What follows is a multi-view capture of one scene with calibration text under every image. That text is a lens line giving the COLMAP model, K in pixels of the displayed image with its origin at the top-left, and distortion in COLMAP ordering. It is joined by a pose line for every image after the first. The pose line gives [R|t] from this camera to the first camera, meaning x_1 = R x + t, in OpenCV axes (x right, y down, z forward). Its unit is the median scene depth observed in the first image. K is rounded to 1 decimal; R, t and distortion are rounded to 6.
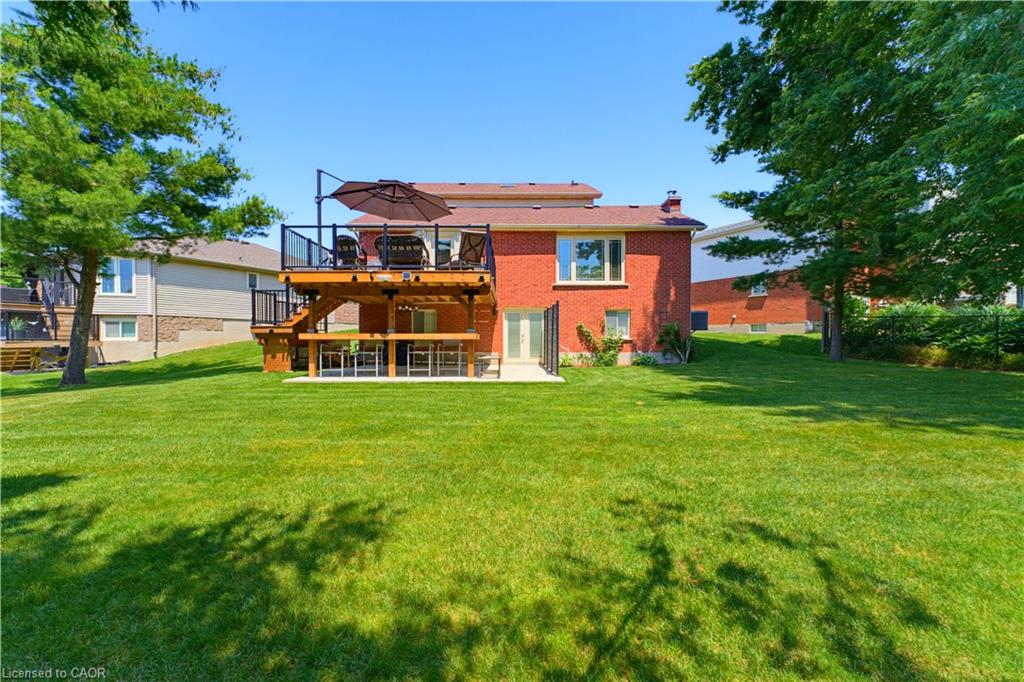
lens RADIAL K [[414.5, 0, 511.9], [0, 414.5, 342.1], [0, 0, 1]] dist [0.001110, 0.000101]
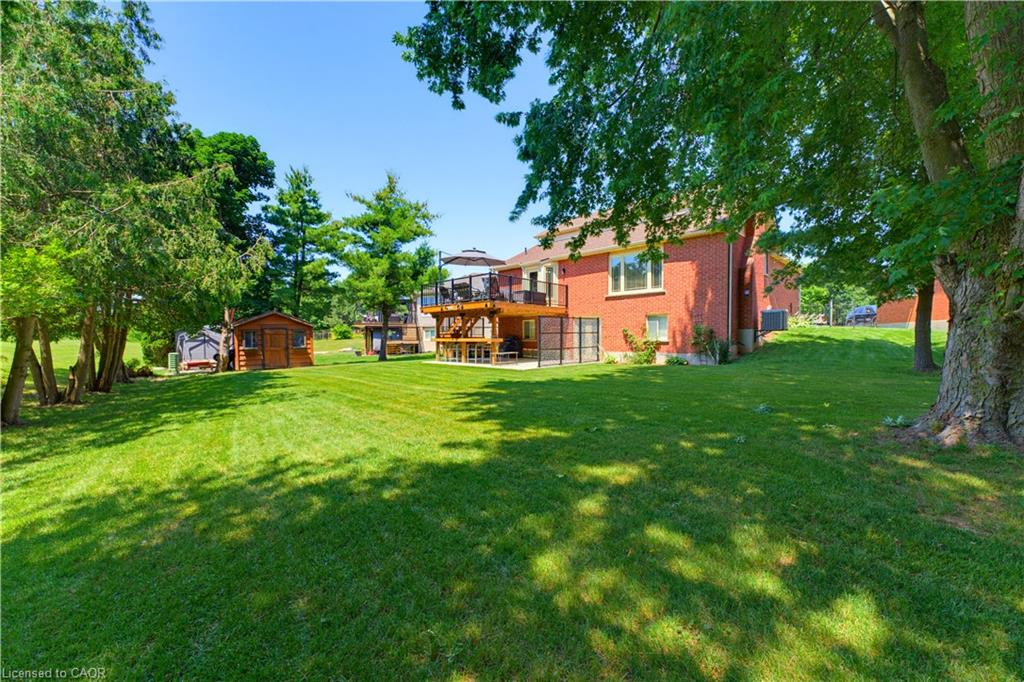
lens RADIAL K [[414.5, 0, 513.8], [0, 414.5, 342.5], [0, 0, 1]] dist [0.001110, 0.000101]
pose [[0.680861, 0.002888, -0.732407, 0.807084], [-0.000872, 0.999995, 0.003132, -0.006093], [0.732412, -0.001494, 0.680860, -0.032417]]
